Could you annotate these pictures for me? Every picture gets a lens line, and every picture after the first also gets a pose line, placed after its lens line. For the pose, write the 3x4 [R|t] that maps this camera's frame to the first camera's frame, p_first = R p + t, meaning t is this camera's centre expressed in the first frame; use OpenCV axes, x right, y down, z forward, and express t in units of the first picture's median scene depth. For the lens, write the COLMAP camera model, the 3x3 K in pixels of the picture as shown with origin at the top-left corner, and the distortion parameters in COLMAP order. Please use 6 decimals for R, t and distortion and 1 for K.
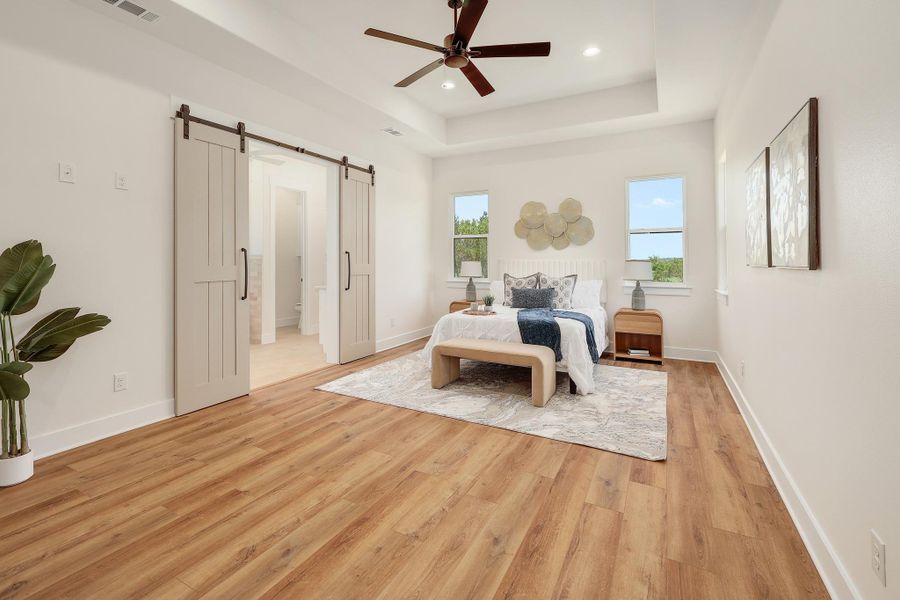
lens RADIAL K [[397.8, 0, 447.5], [0, 397.8, 261.4], [0, 0, 1]] dist [-0.001549, -0.000776]
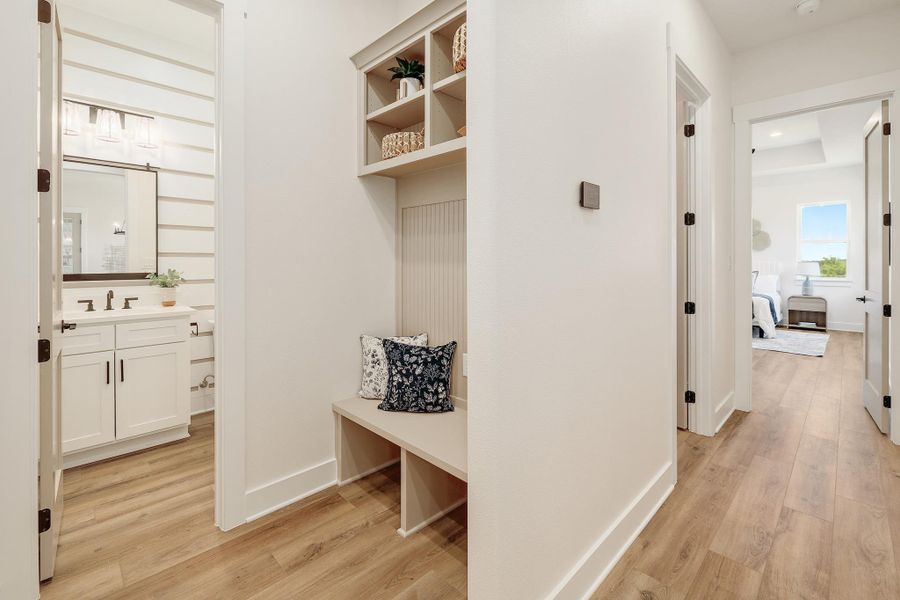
lens RADIAL K [[397.8, 0, 444.6], [0, 397.8, 265.0], [0, 0, 1]] dist [-0.001549, -0.000776]
pose [[0.957623, 0.007929, -0.287914, -0.401797], [-0.002843, 0.999833, 0.018078, -0.015417], [0.288010, -0.016494, 0.957485, -0.828697]]
